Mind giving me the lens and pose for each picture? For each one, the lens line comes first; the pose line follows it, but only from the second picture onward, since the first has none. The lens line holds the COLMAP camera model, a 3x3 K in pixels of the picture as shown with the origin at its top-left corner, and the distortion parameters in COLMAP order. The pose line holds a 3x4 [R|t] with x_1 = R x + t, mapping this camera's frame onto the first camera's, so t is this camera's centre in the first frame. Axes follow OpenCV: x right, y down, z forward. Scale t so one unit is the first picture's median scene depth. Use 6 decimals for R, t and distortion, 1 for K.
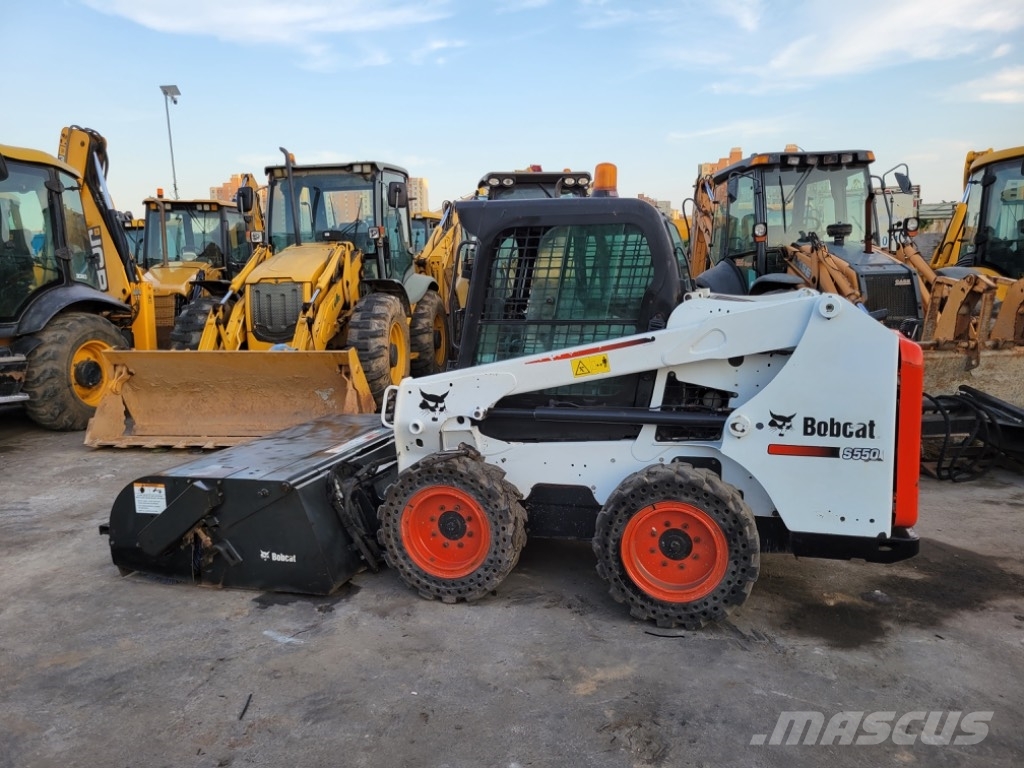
lens RADIAL K [[745.1, 0, 521.7], [0, 745.1, 375.7], [0, 0, 1]] dist [0.056808, -0.042896]
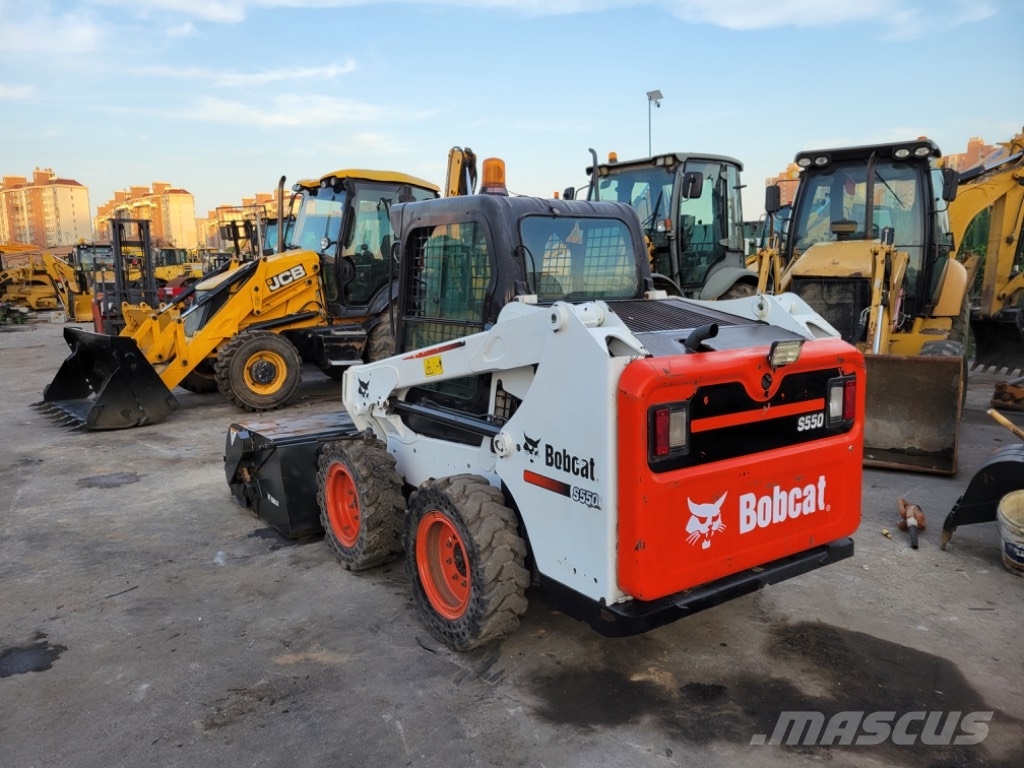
lens RADIAL K [[760.6, 0, 544.7], [0, 760.6, 383.8], [0, 0, 1]] dist [0.042922, -0.030221]
pose [[0.792808, 0.094488, -0.602102, 0.812461], [-0.081748, 0.995468, 0.048578, -0.050862], [0.603964, 0.010708, 0.796940, 0.273797]]
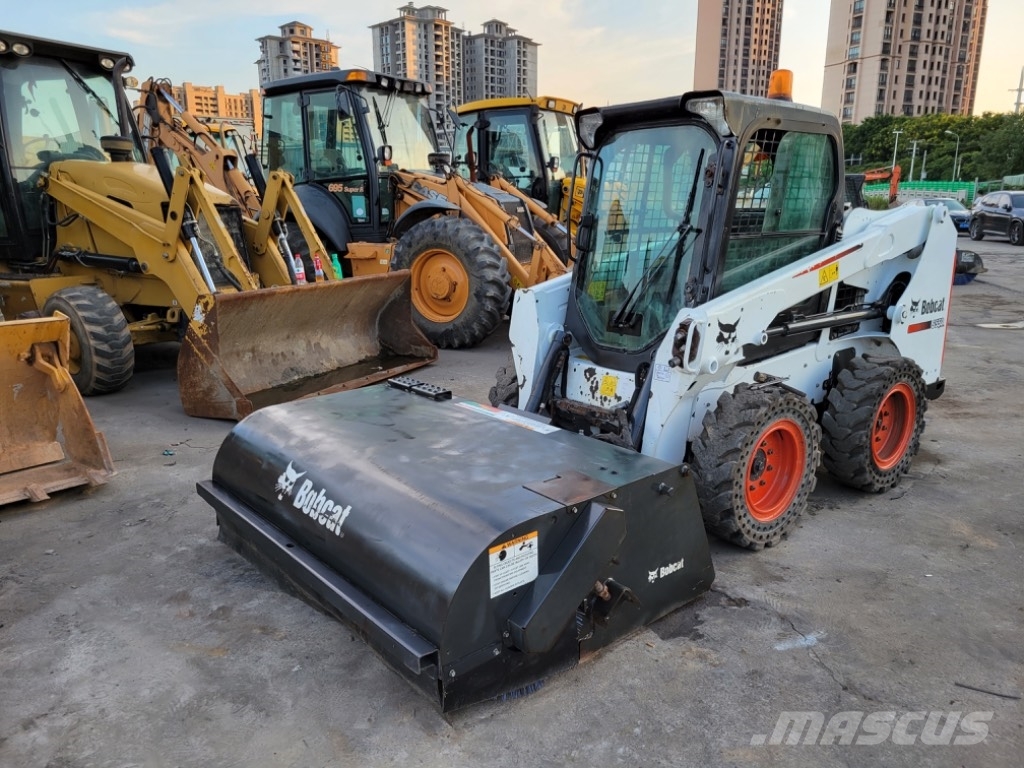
lens RADIAL K [[760.8, 0, 512.0], [0, 760.8, 384.0], [0, 0, 1]] dist [0.034415, -0.008916]
pose [[0.579966, -0.174875, 0.795649, -1.011622], [0.104995, 0.984588, 0.139868, -0.057297], [-0.807846, 0.002420, 0.589389, 0.718408]]
